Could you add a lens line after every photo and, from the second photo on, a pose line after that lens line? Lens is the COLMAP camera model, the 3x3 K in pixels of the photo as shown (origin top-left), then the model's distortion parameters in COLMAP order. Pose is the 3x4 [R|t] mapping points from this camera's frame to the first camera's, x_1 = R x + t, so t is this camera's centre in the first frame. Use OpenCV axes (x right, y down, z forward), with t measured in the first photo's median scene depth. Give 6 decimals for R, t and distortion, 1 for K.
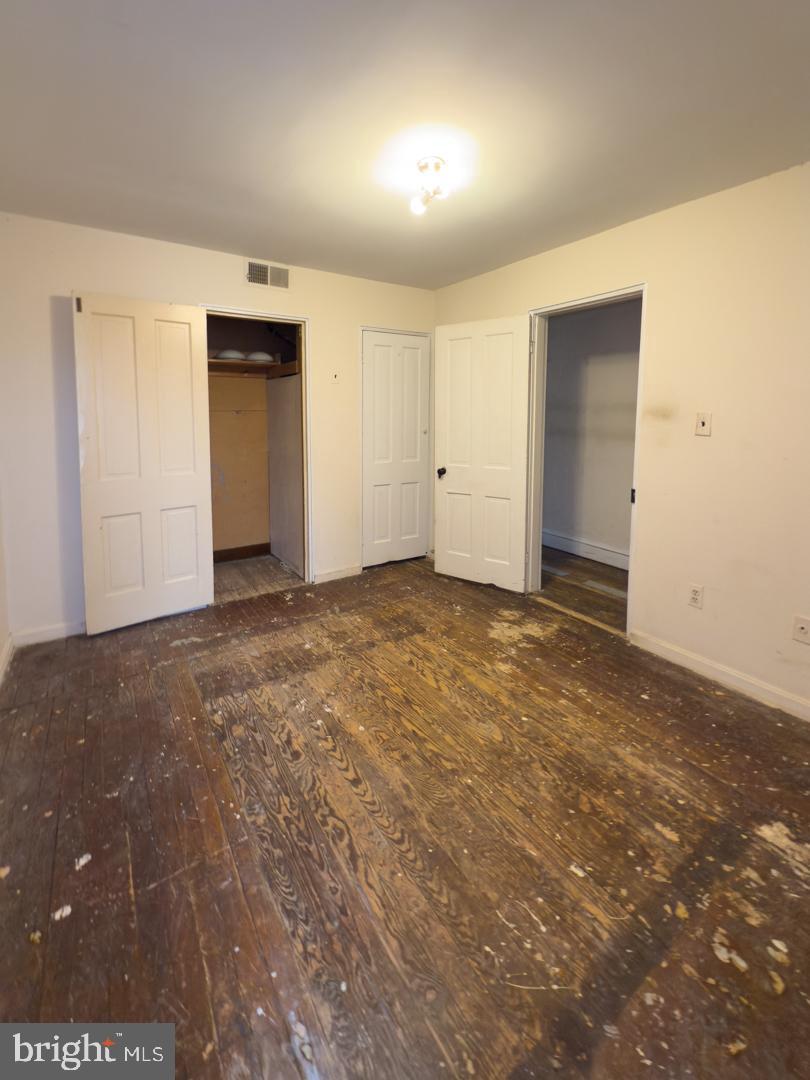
lens RADIAL K [[437.2, 0, 407.6], [0, 437.2, 535.3], [0, 0, 1]] dist [0.001287, -0.000351]
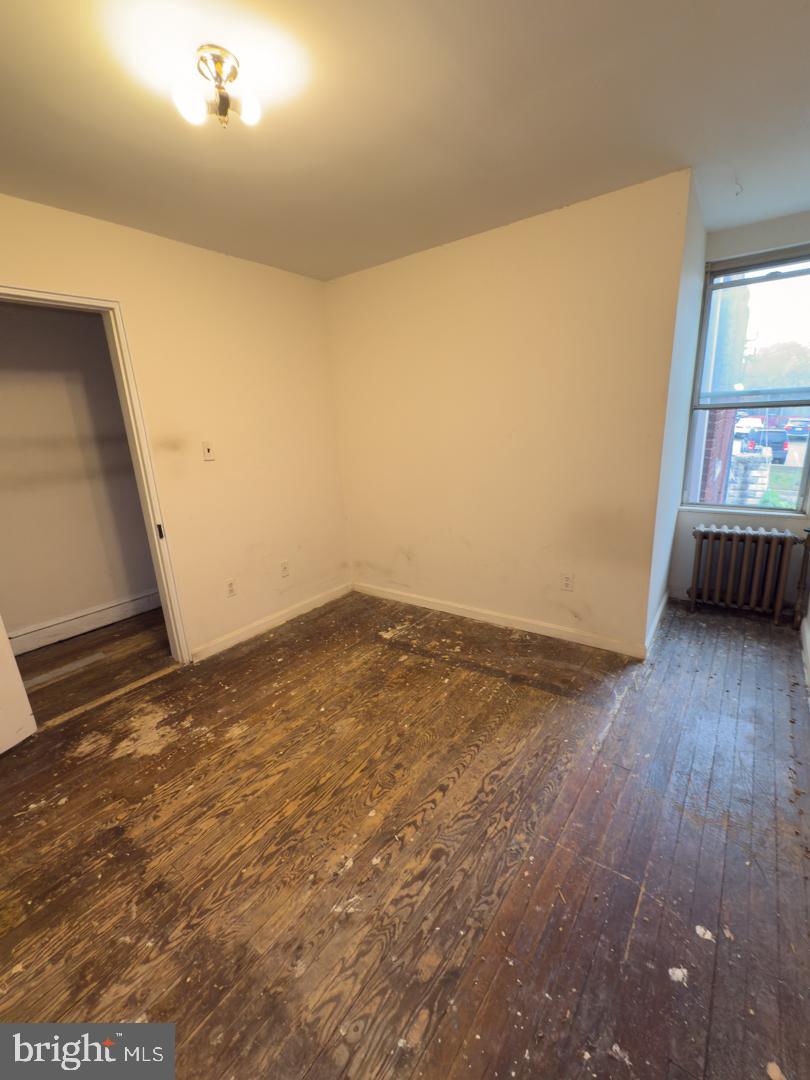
lens RADIAL K [[437.2, 0, 408.9], [0, 437.2, 538.9], [0, 0, 1]] dist [0.001287, -0.000351]
pose [[-0.303917, -0.238829, 0.922277, -0.842302], [0.310388, 0.890428, 0.332863, -0.324597], [-0.900718, 0.387426, -0.196487, 0.948104]]
